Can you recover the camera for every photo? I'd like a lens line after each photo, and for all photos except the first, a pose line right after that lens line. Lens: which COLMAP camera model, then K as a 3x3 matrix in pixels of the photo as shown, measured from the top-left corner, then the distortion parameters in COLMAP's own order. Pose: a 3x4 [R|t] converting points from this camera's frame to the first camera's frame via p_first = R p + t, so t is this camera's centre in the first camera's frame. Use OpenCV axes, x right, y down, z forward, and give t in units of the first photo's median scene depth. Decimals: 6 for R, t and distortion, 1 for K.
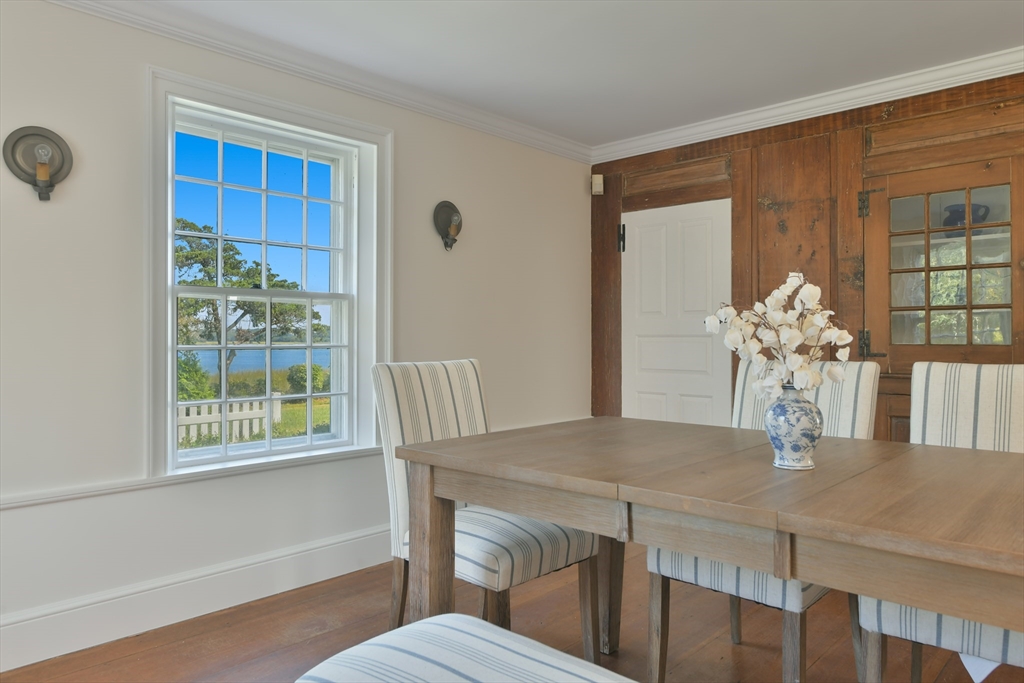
lens RADIAL K [[717.2, 0, 512.0], [0, 717.2, 341.5], [0, 0, 1]] dist [-0.000173, 0.000763]
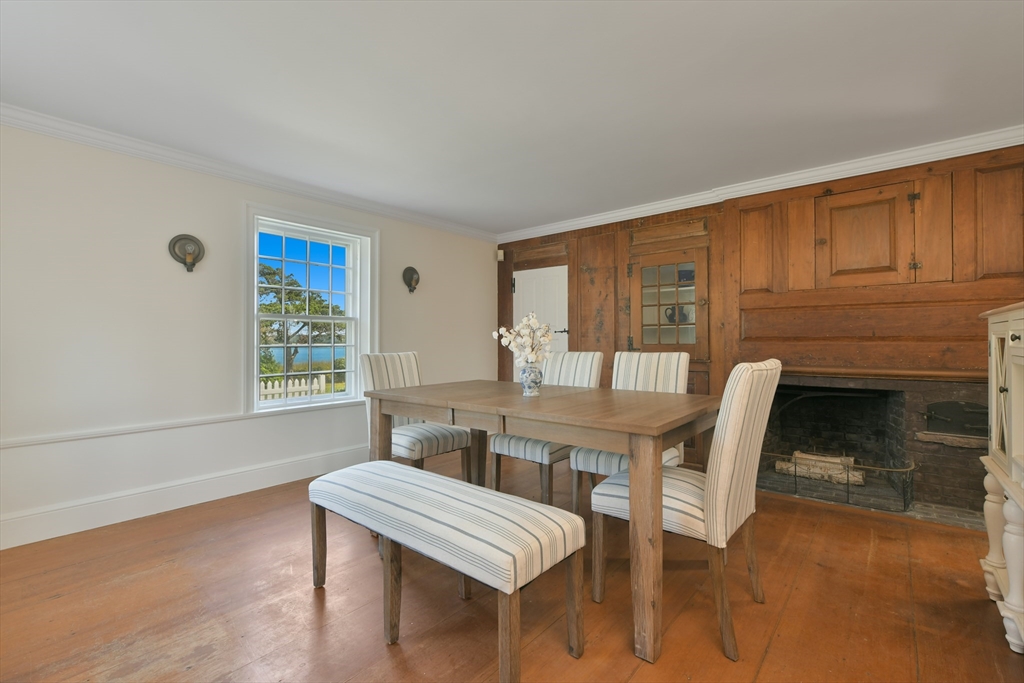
lens RADIAL K [[473.6, 0, 512.0], [0, 473.6, 341.5], [0, 0, 1]] dist [0.016796, -0.000046]
pose [[0.998636, -0.001721, 0.052175, 0.114382], [0.001883, 0.999994, -0.003067, 0.000772], [-0.052170, 0.003161, 0.998633, -0.249645]]
